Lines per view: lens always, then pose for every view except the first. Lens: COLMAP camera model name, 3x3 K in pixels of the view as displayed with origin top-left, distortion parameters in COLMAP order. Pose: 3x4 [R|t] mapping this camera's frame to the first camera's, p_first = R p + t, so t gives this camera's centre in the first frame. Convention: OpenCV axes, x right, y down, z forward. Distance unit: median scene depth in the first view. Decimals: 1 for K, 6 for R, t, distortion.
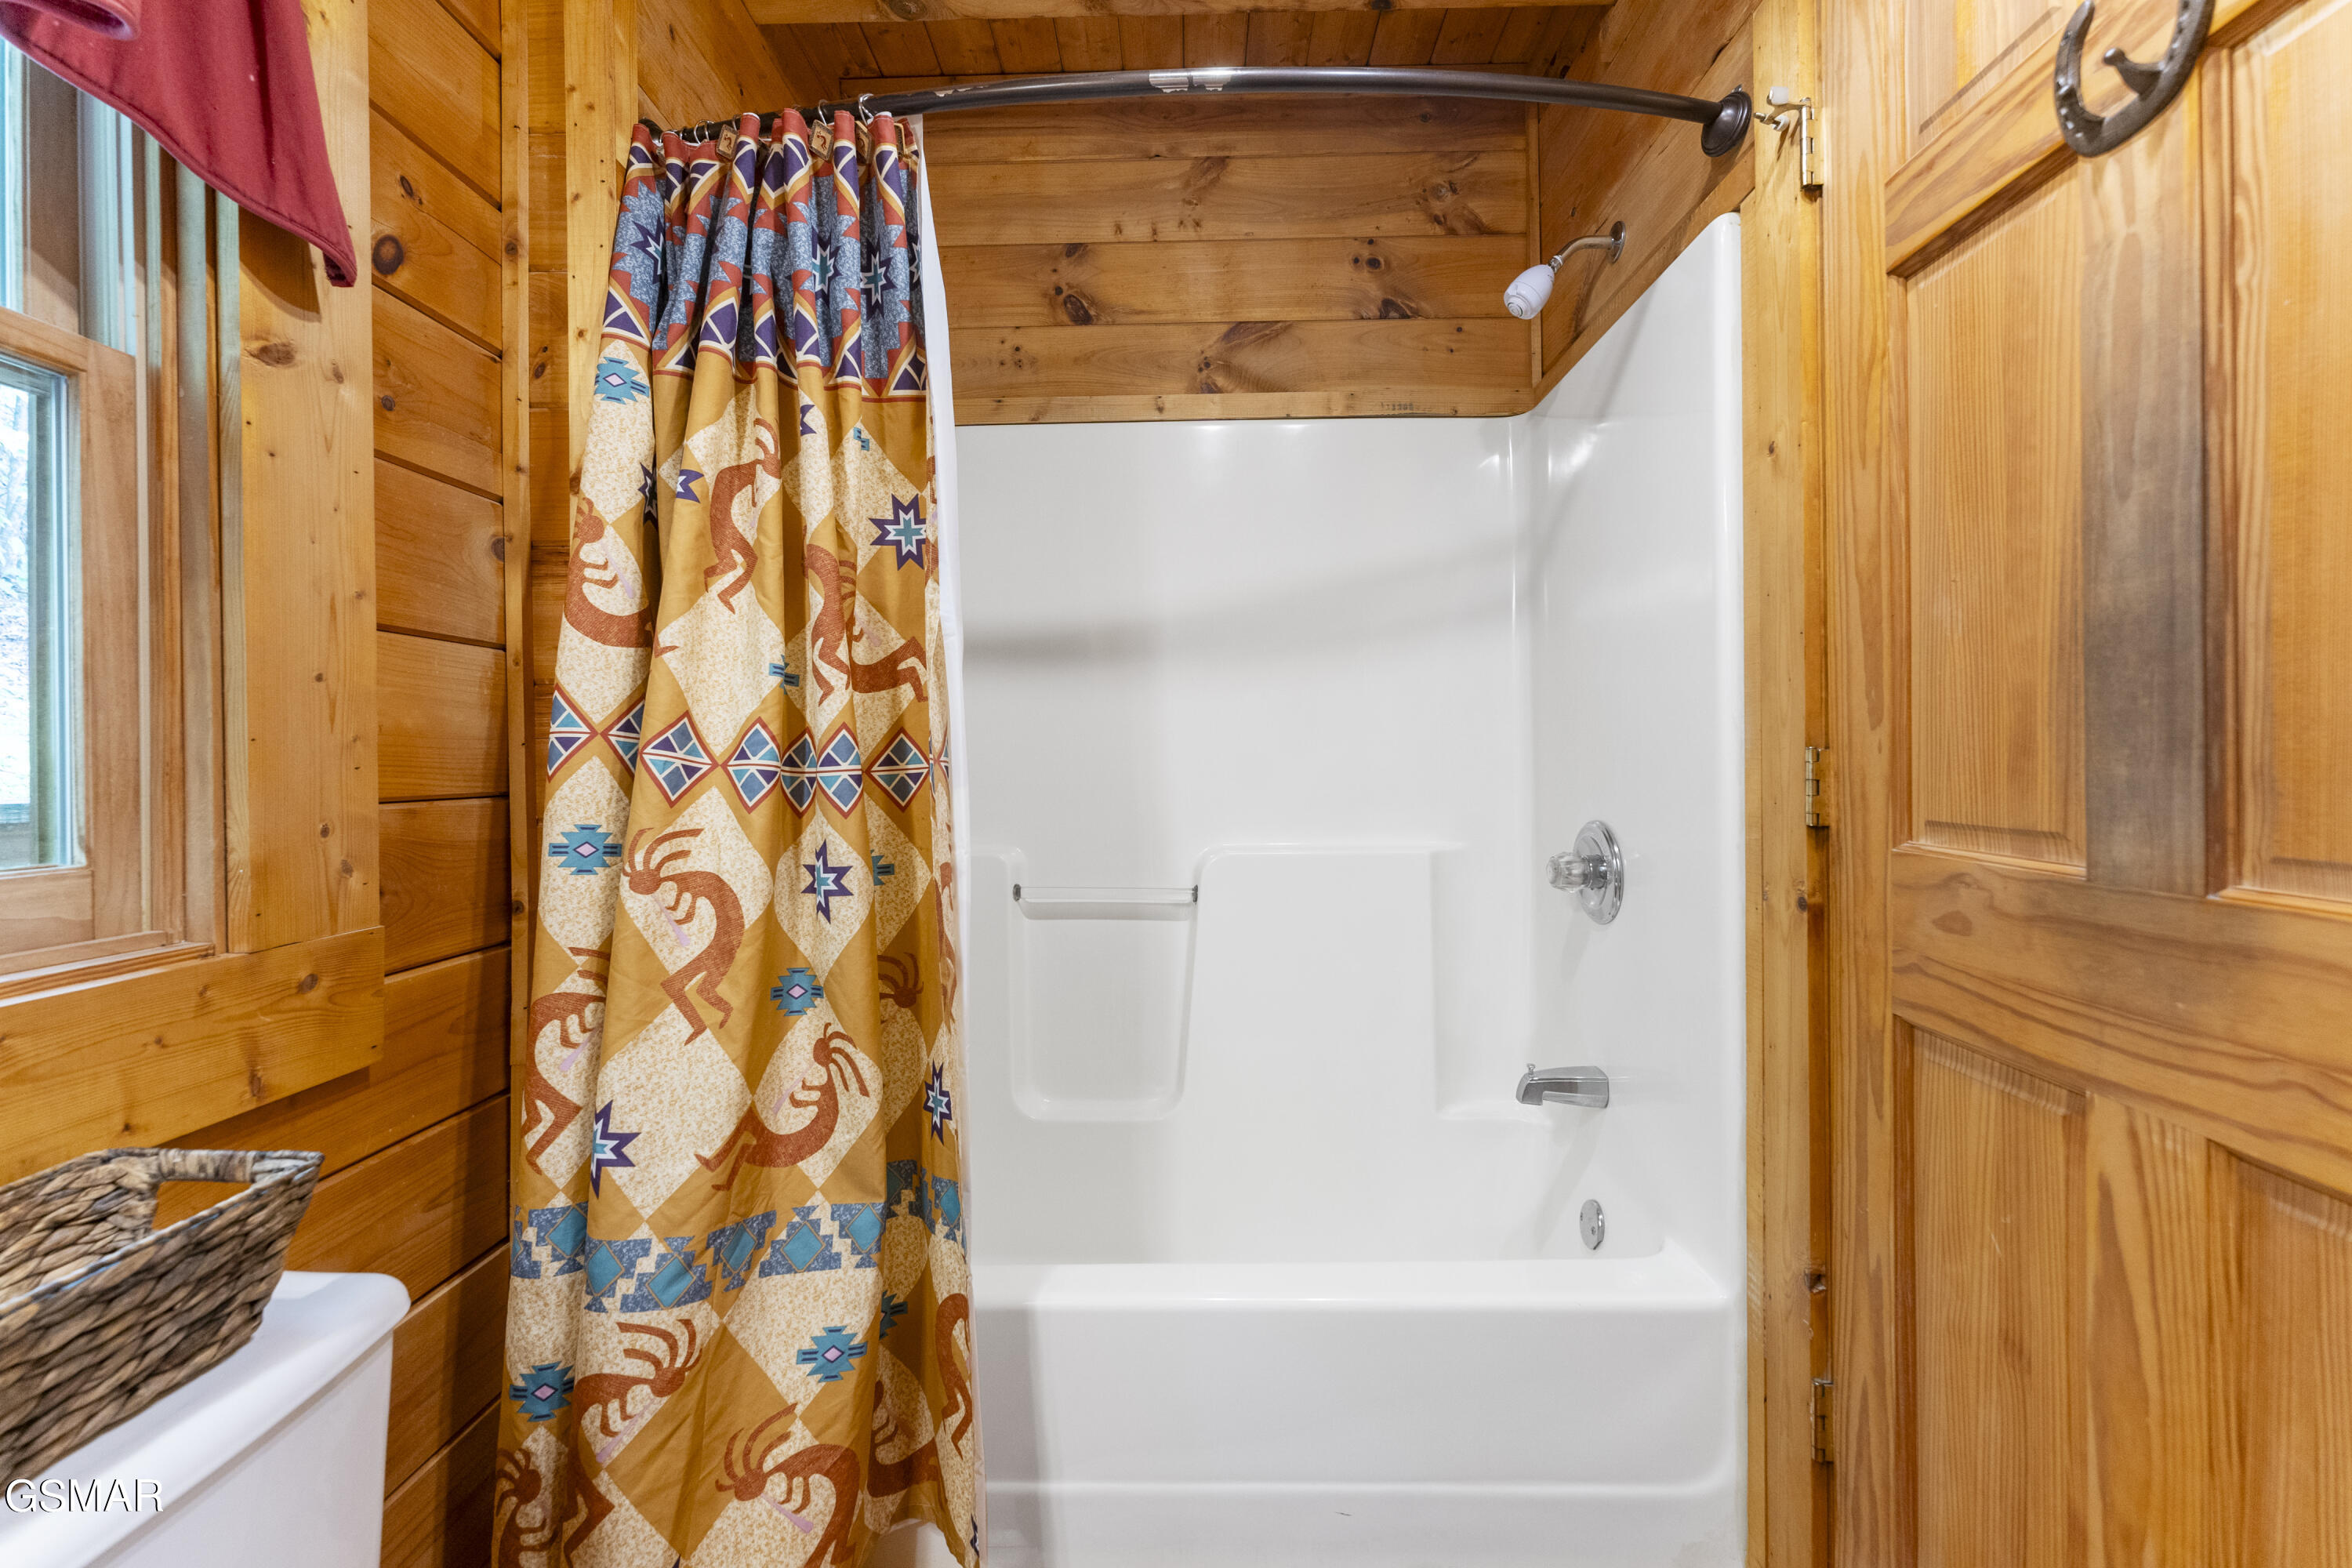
lens RADIAL K [[926.0, 0, 1176.4], [0, 926.0, 759.0], [0, 0, 1]] dist [0.000212, -0.000004]
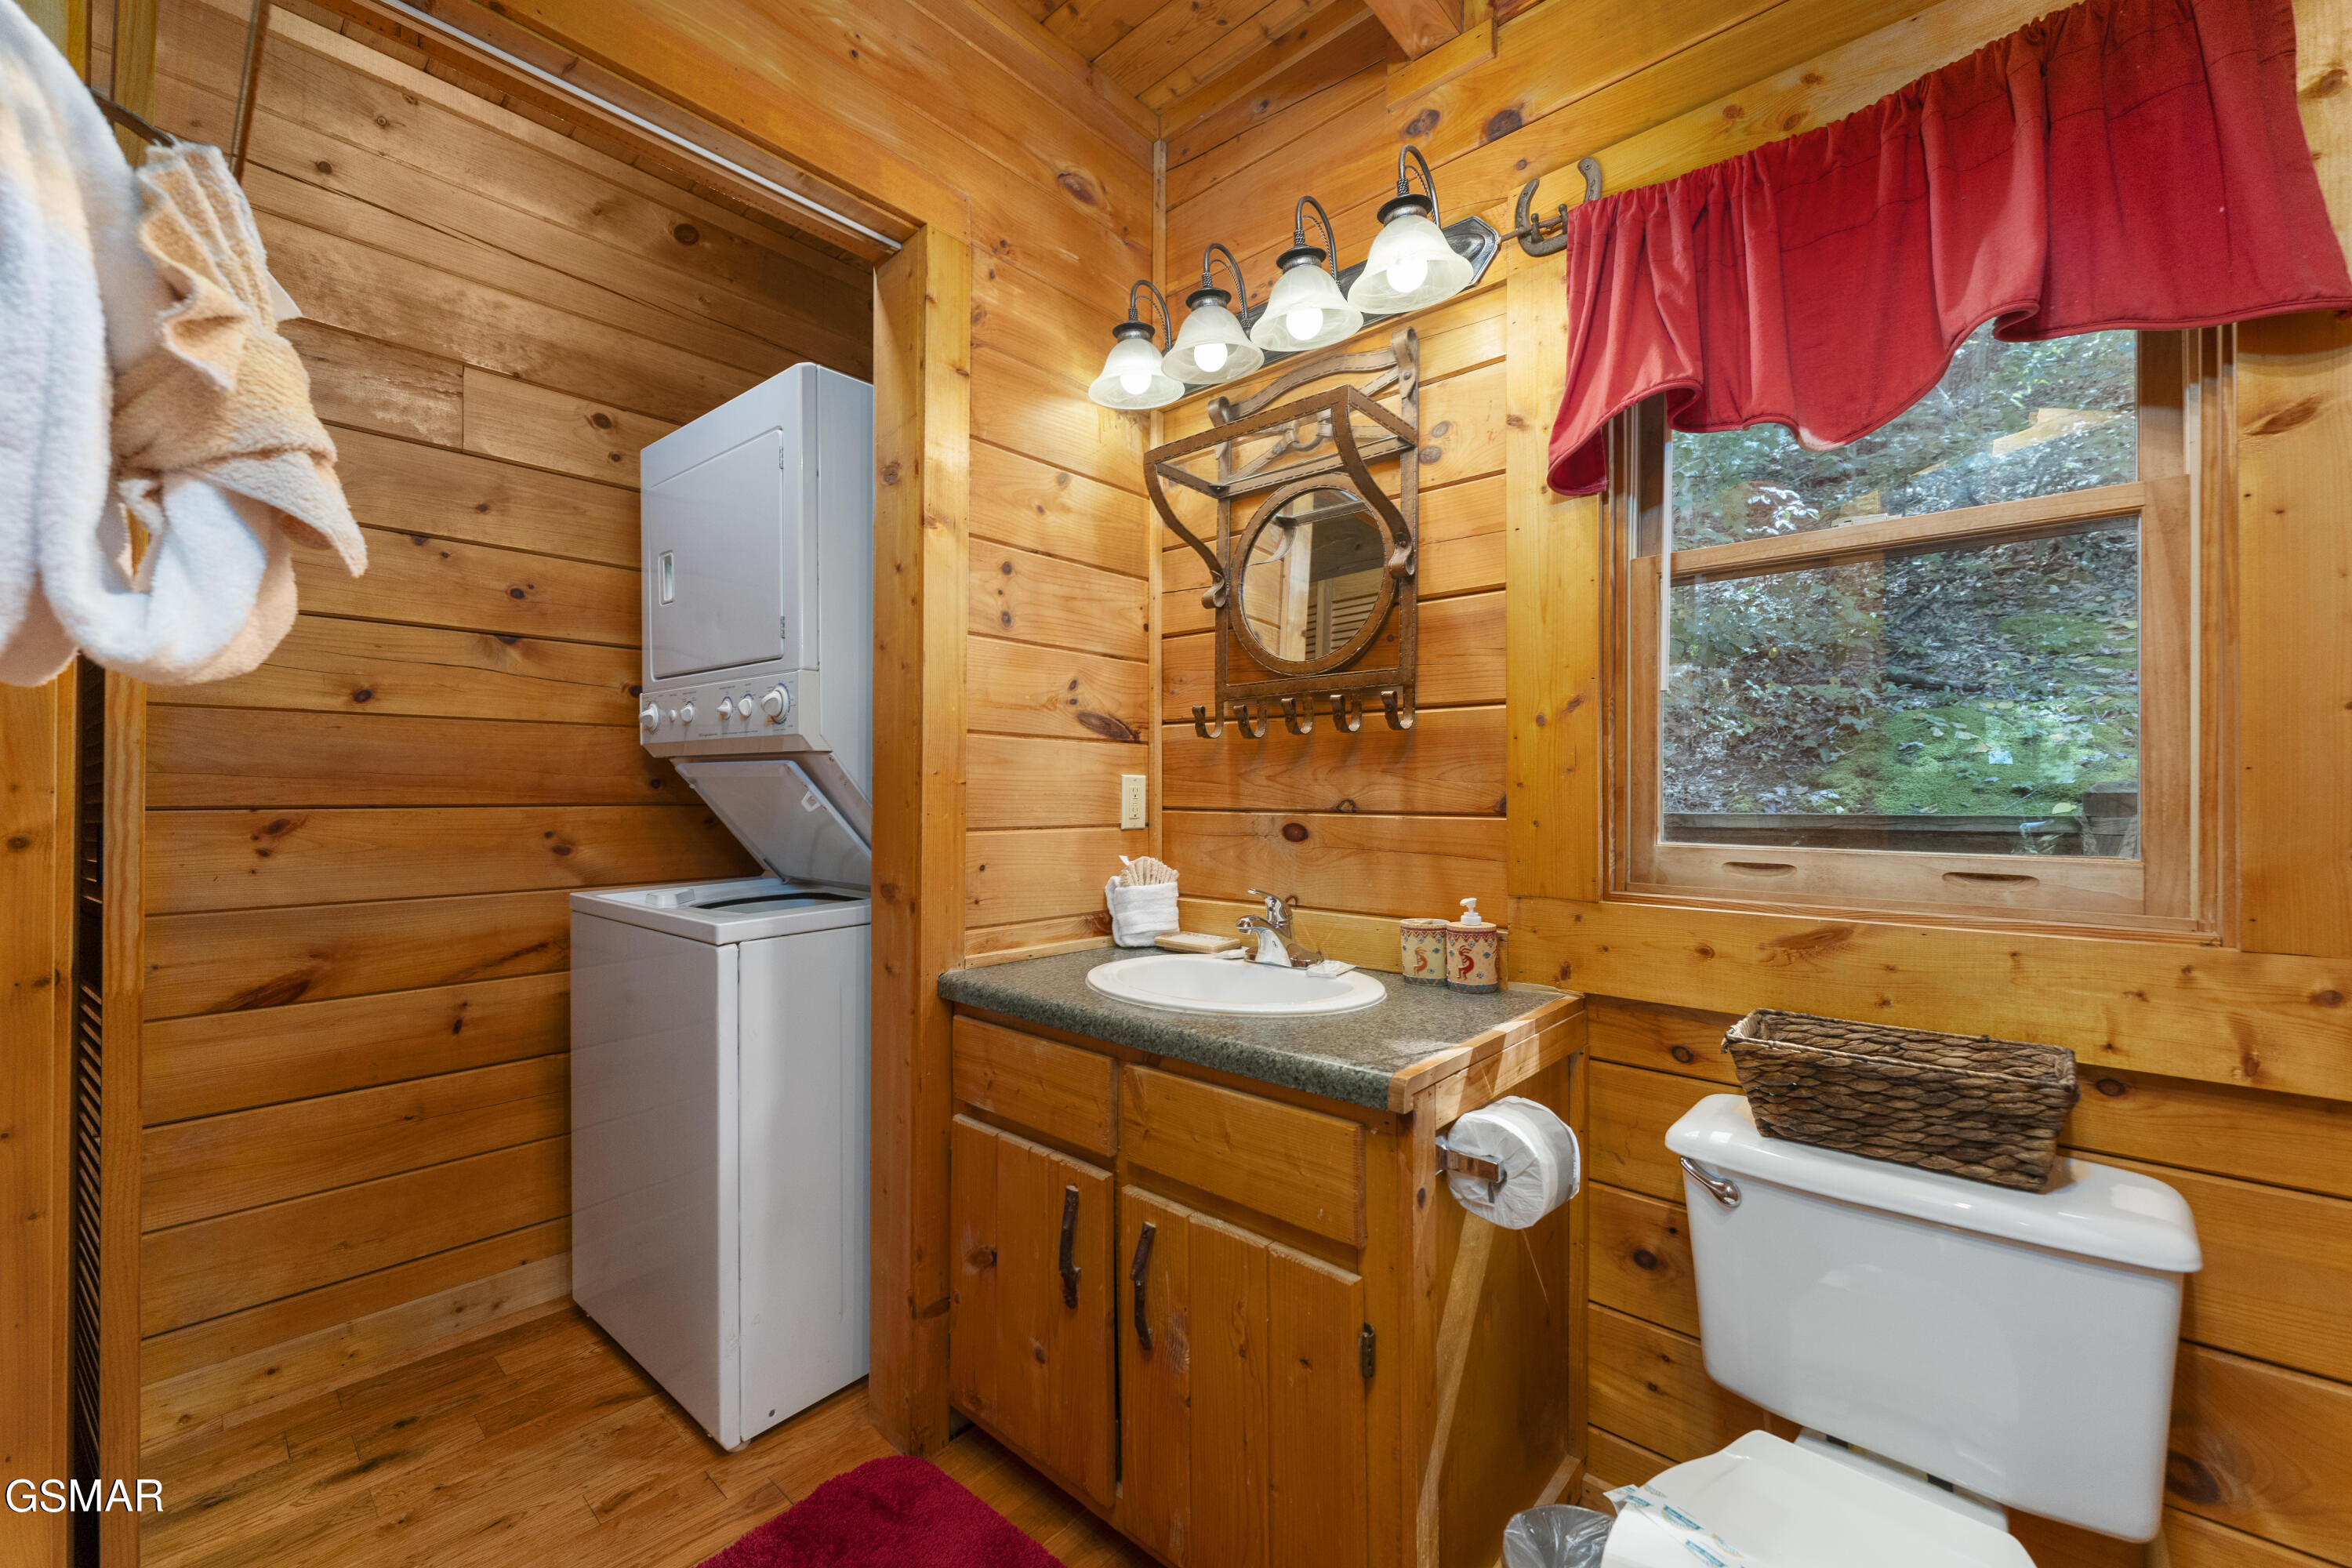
lens RADIAL K [[937.6, 0, 1176.0], [0, 937.6, 784.0], [0, 0, 1]] dist [0.004161, 0.000253]
pose [[-0.651736, 0.001710, -0.758444, 0.820944], [0.003007, 0.999995, -0.000329, -0.004854], [0.758440, -0.002495, -0.651739, 0.802784]]
